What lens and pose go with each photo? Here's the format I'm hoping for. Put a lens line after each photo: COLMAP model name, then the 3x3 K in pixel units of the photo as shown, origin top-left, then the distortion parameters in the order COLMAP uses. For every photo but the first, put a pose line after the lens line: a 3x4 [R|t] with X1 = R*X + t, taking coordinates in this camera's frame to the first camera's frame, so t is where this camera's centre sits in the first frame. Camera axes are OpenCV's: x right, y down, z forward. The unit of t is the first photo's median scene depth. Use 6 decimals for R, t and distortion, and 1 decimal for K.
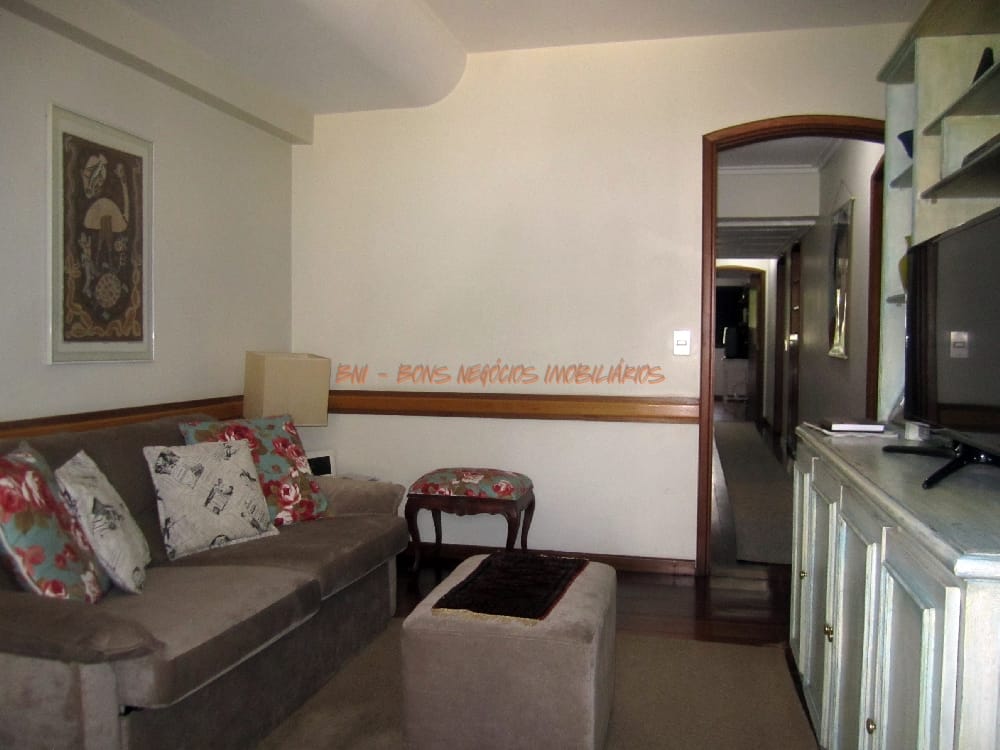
lens RADIAL K [[847.2, 0, 498.1], [0, 847.2, 370.8], [0, 0, 1]] dist [-0.033020, 0.041903]
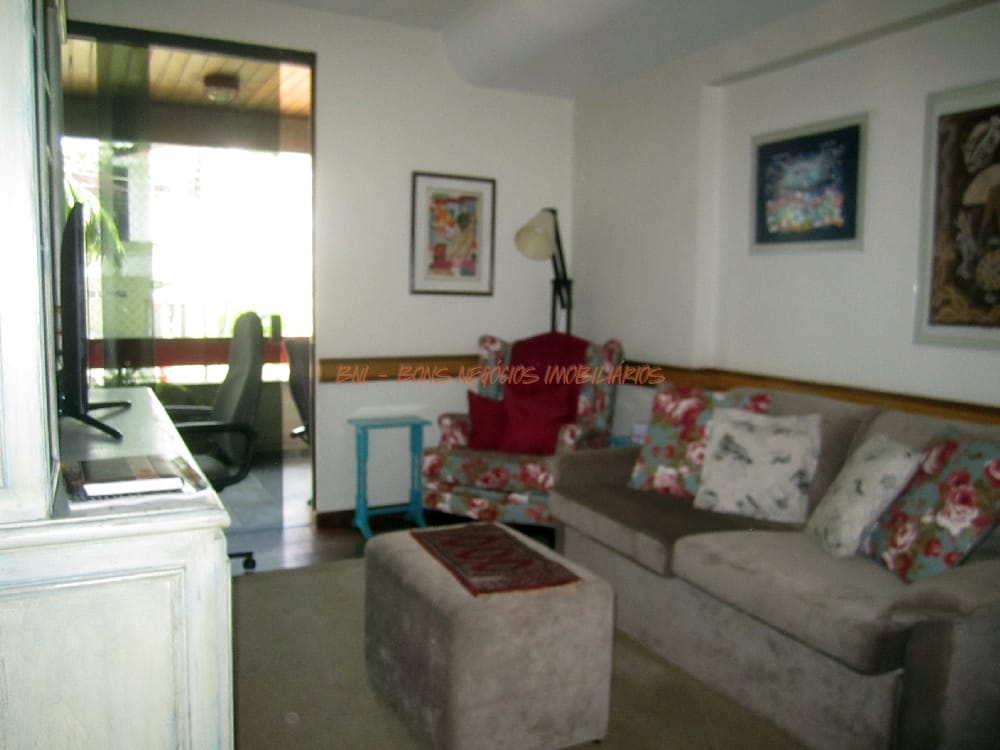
lens RADIAL K [[847.2, 0, 498.3], [0, 847.2, 379.8], [0, 0, 1]] dist [-0.033020, 0.041903]
pose [[-0.754576, 0.045785, -0.654613, 0.528389], [-0.049926, 0.990666, 0.126839, -0.069375], [0.654311, 0.128392, -0.745247, 1.380379]]
